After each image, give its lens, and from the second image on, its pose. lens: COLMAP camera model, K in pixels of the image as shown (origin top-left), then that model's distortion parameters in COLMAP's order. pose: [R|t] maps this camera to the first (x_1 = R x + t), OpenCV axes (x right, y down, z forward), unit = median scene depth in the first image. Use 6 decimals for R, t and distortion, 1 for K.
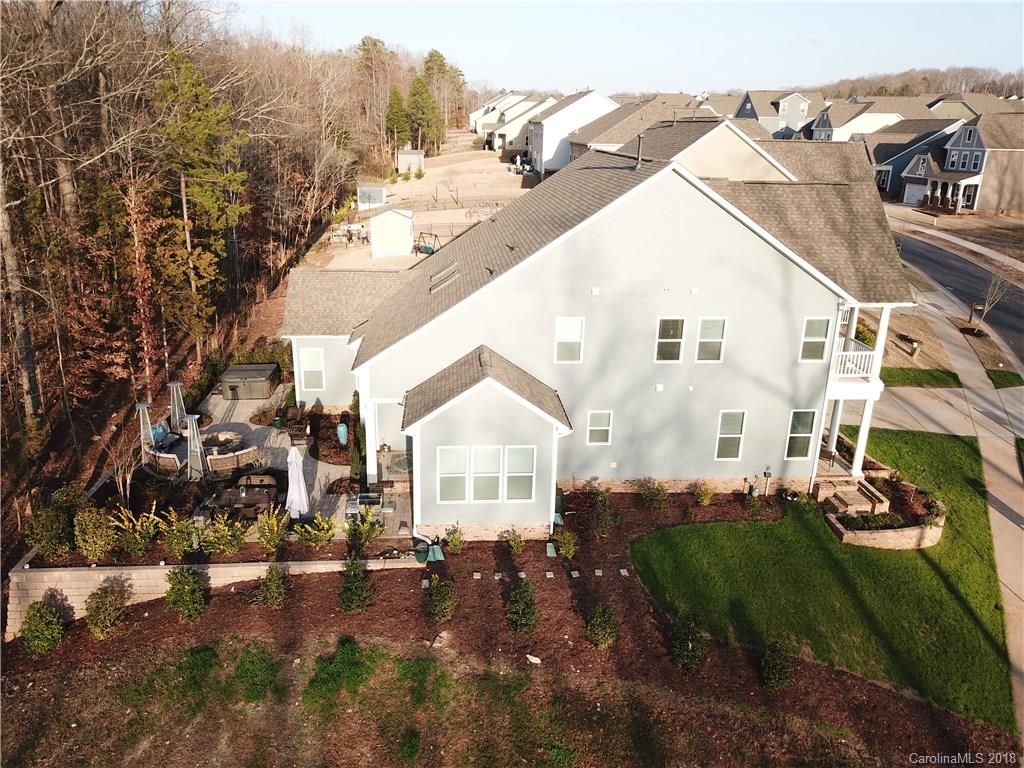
lens RADIAL K [[778.2, 0, 507.3], [0, 778.2, 365.2], [0, 0, 1]] dist [-0.002150, 0.008750]
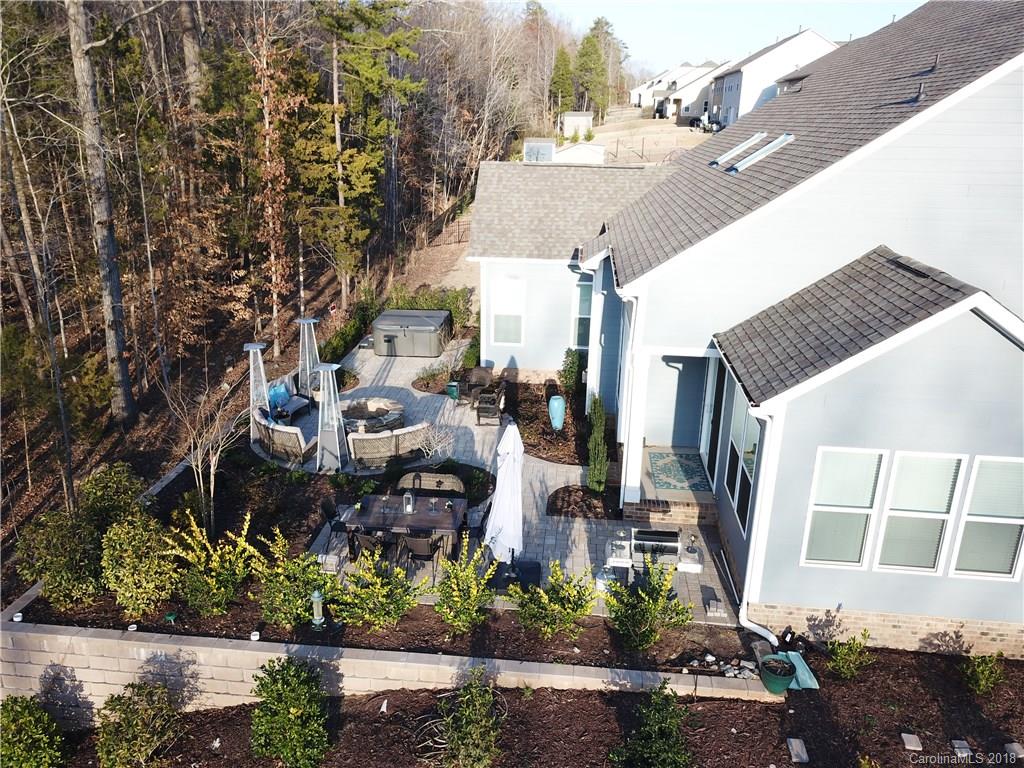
lens RADIAL K [[778.2, 0, 507.3], [0, 778.2, 365.2], [0, 0, 1]] dist [-0.002150, 0.008750]
pose [[0.984027, 0.050775, -0.170622, -0.157251], [-0.049586, 0.998707, 0.011226, 0.048563], [0.170972, -0.002586, 0.985273, 0.408184]]
